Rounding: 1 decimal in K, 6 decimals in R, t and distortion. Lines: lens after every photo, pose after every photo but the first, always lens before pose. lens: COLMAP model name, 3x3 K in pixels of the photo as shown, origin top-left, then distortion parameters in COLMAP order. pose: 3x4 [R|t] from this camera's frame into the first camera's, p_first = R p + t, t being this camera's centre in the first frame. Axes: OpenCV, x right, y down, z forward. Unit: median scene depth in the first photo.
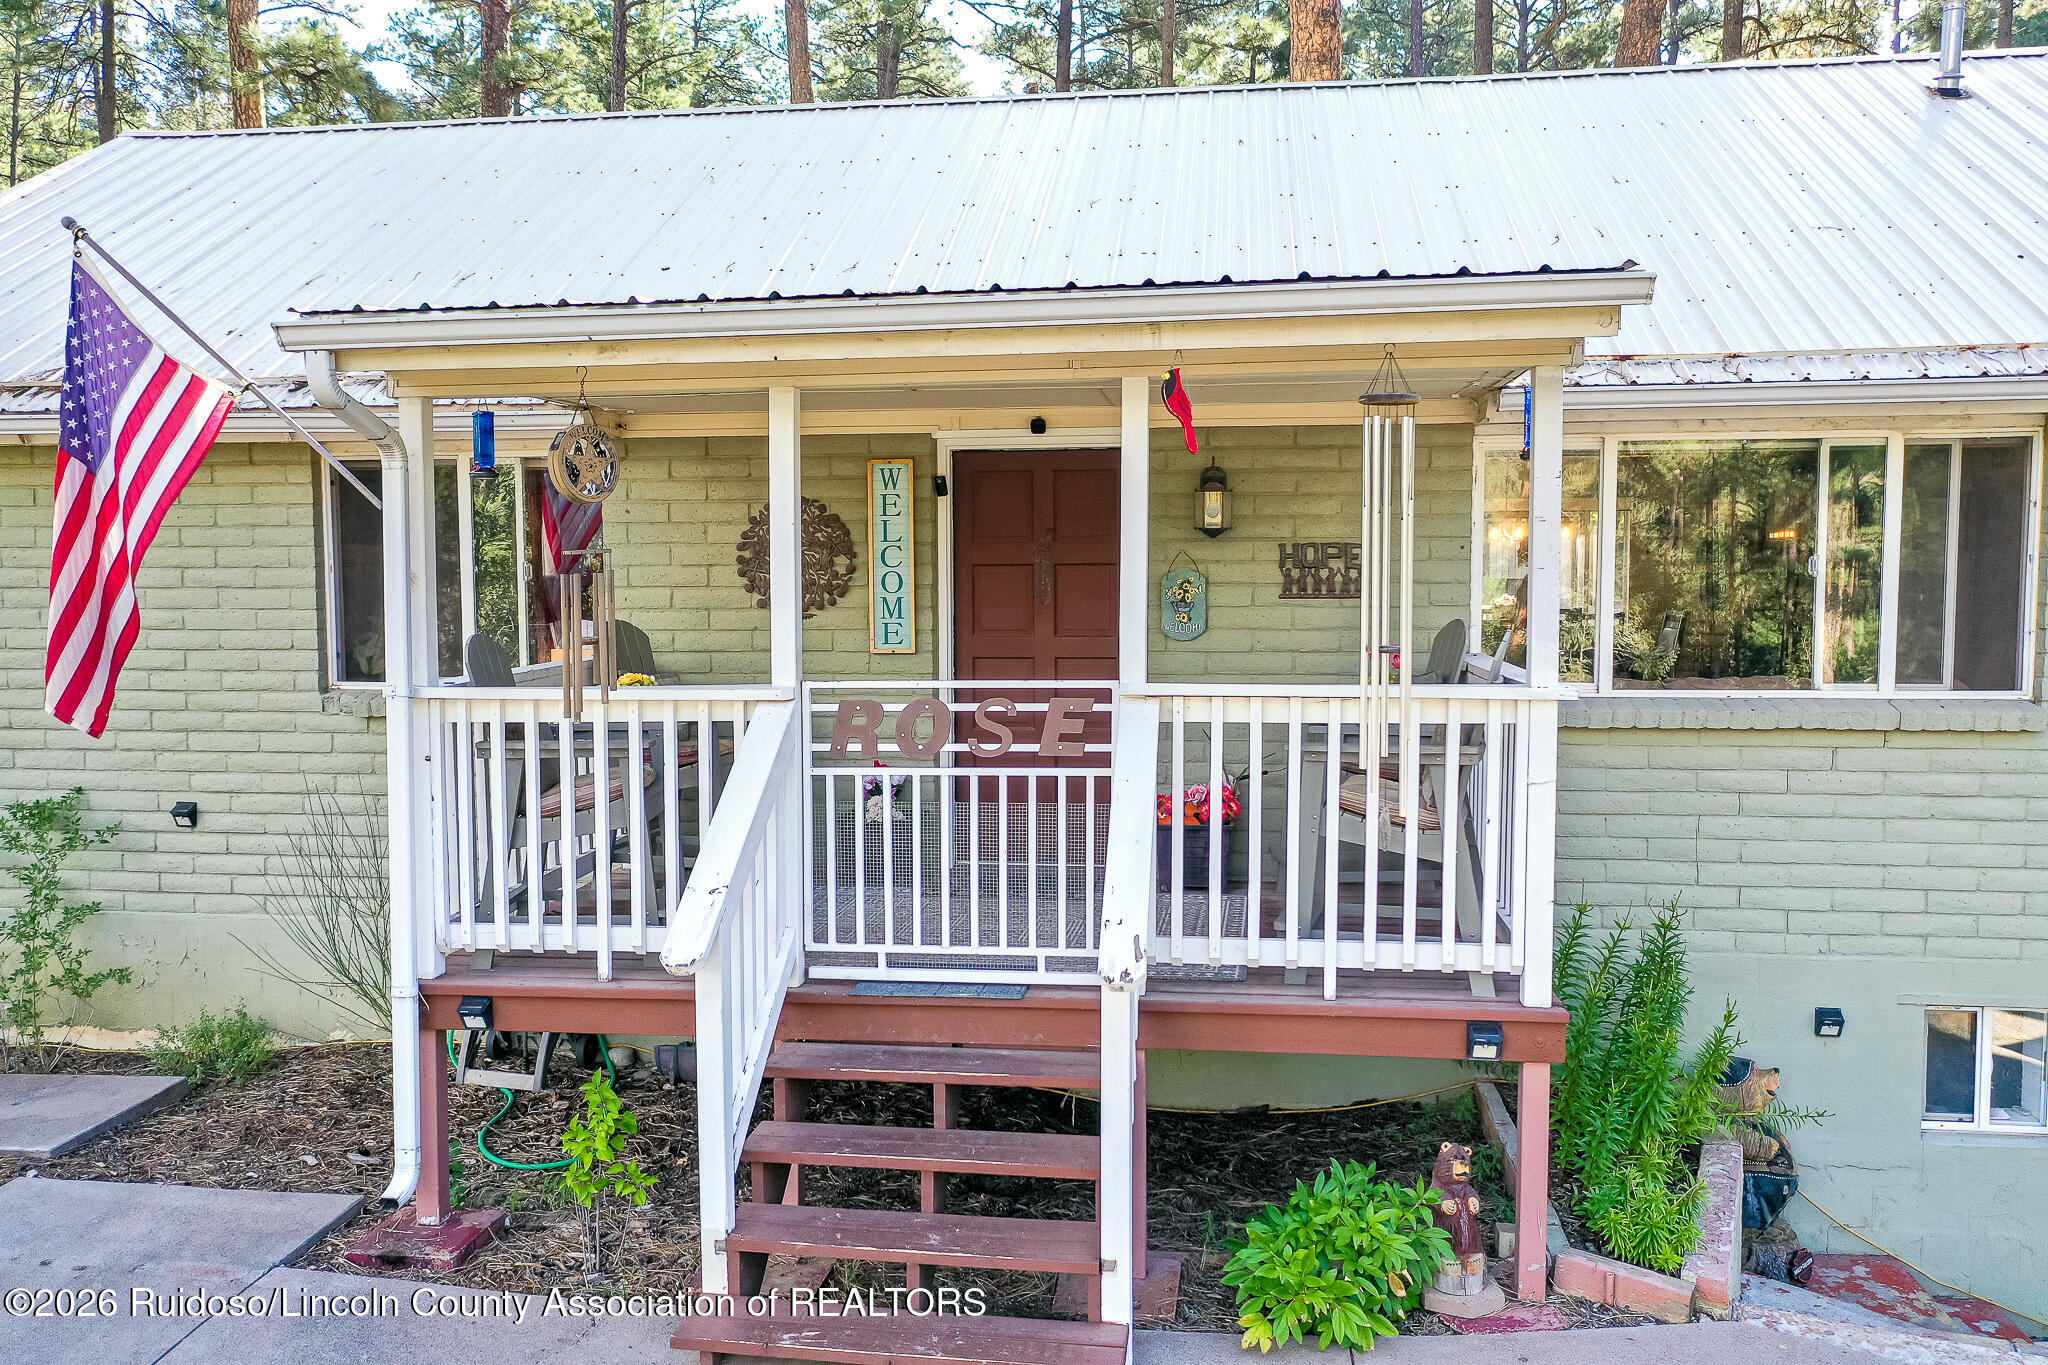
lens RADIAL K [[1621.7, 0, 1024.0], [0, 1621.7, 682.5], [0, 0, 1]] dist [0.003140, 0.003299]
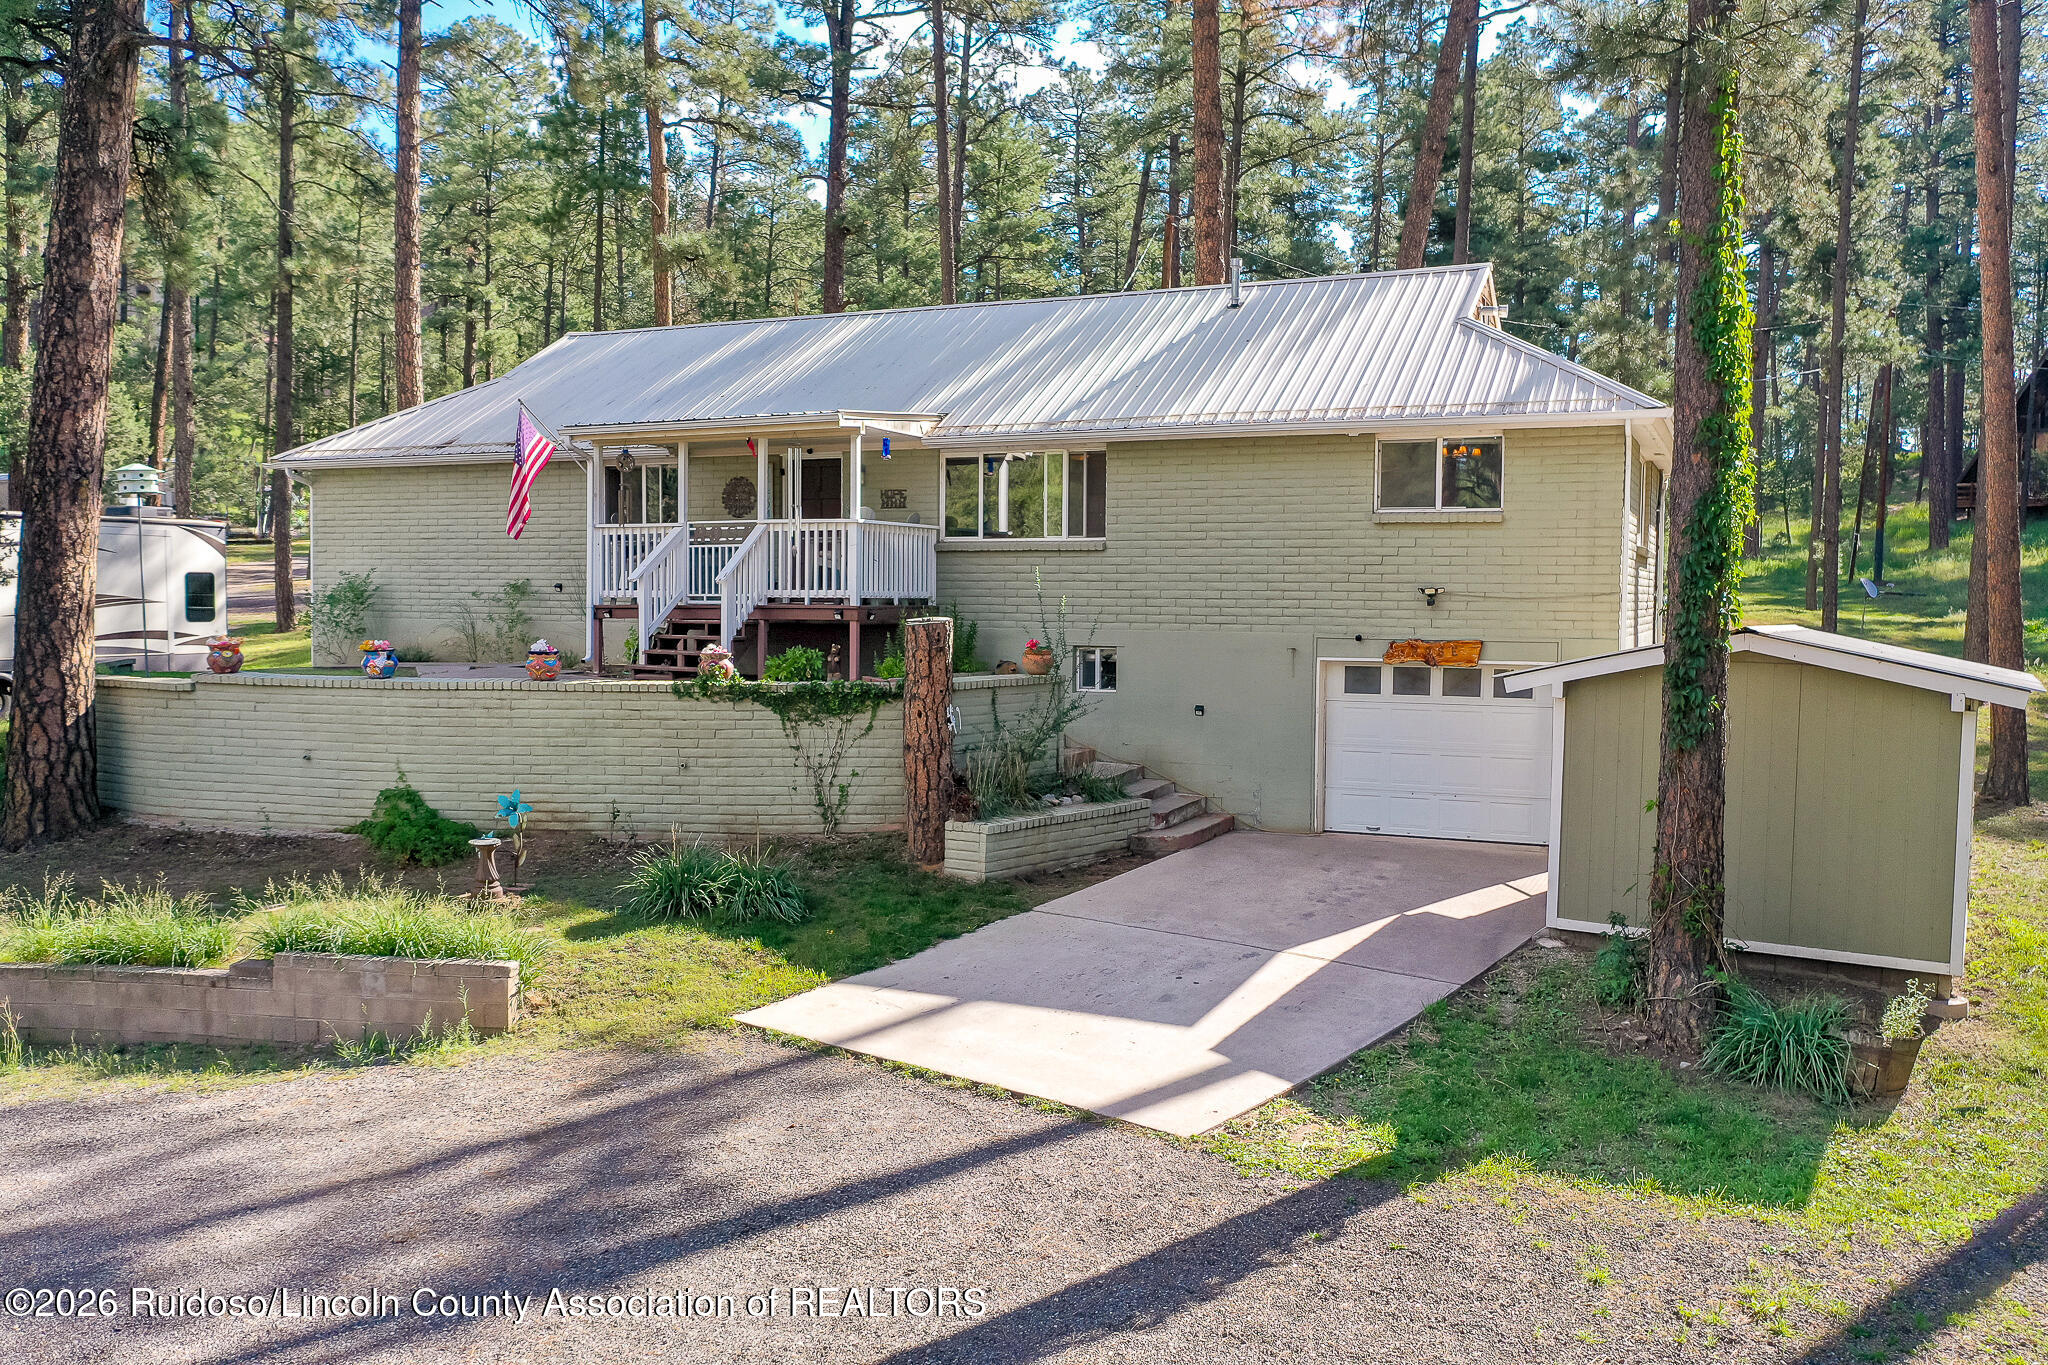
lens RADIAL K [[1621.7, 0, 1024.0], [0, 1621.7, 682.5], [0, 0, 1]] dist [0.003140, 0.003299]
pose [[0.959663, 0.025567, -0.279988, 1.271589], [-0.029761, 0.999499, -0.010740, 0.295001], [0.279573, 0.018639, 0.959944, -1.797272]]
